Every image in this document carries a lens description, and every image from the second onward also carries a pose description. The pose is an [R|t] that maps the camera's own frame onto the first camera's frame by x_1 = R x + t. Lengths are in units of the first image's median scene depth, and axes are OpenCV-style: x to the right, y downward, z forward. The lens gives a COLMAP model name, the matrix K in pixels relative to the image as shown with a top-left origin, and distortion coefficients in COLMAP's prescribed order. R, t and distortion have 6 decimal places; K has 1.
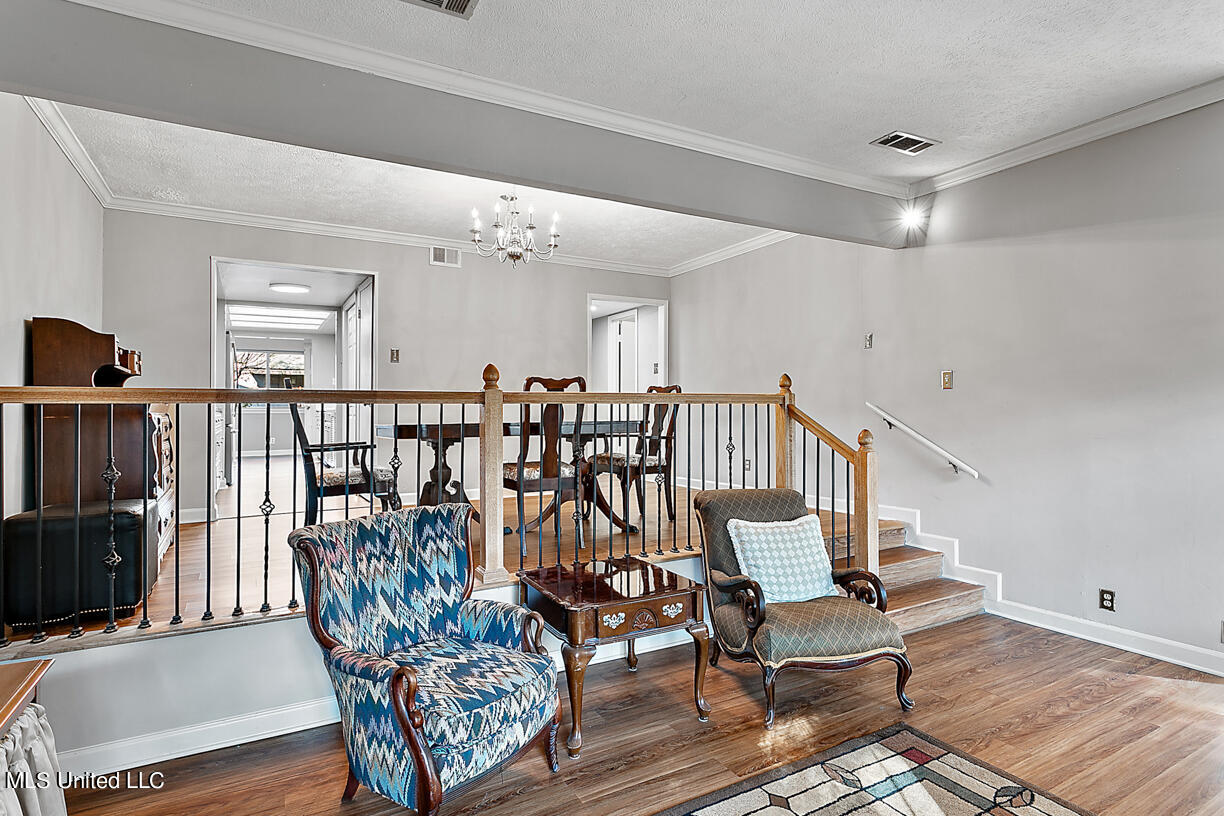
lens RADIAL K [[635.1, 0, 610.0], [0, 635.1, 412.8], [0, 0, 1]] dist [-0.001946, 0.003157]
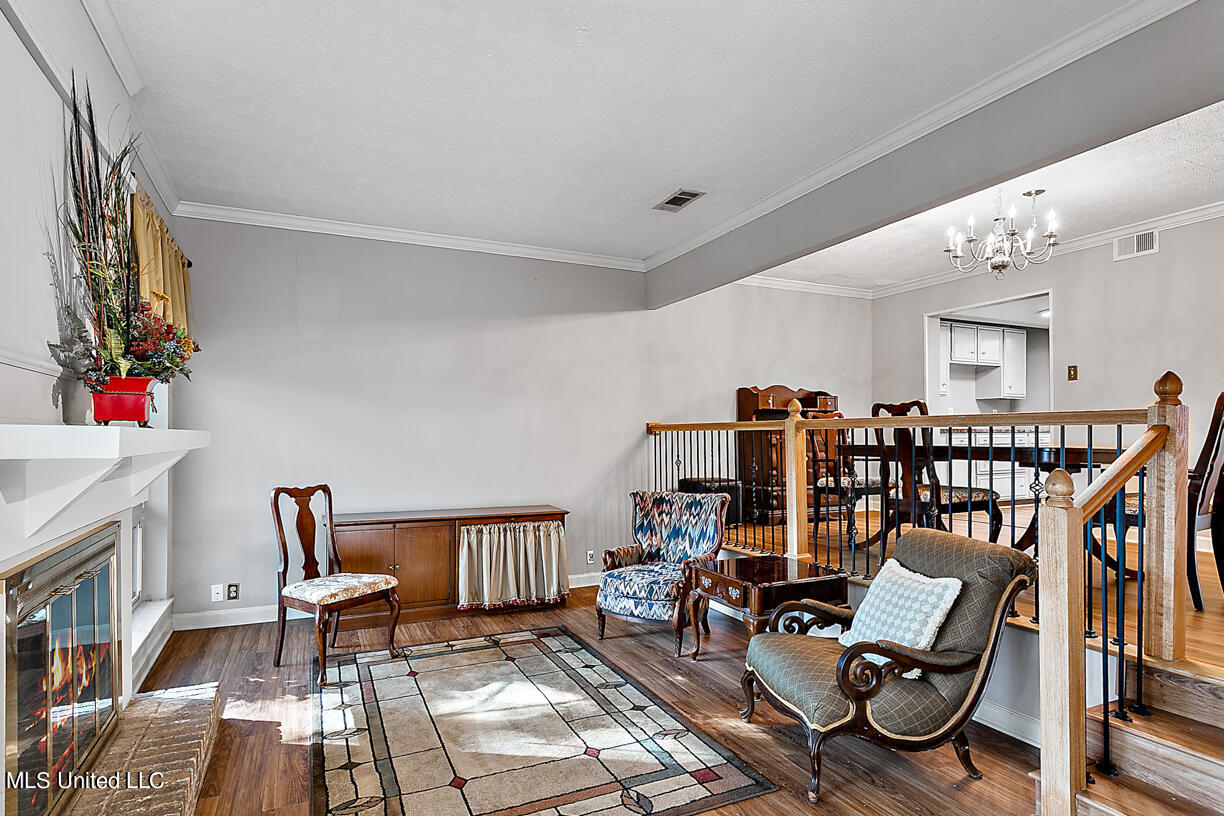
lens RADIAL K [[635.1, 0, 592.6], [0, 635.1, 433.1], [0, 0, 1]] dist [-0.001946, 0.003157]
pose [[-0.088951, 0.002302, -0.996033, 1.005535], [-0.000089, 0.999997, 0.002319, -0.008161], [0.996036, 0.000295, -0.088951, 0.603873]]
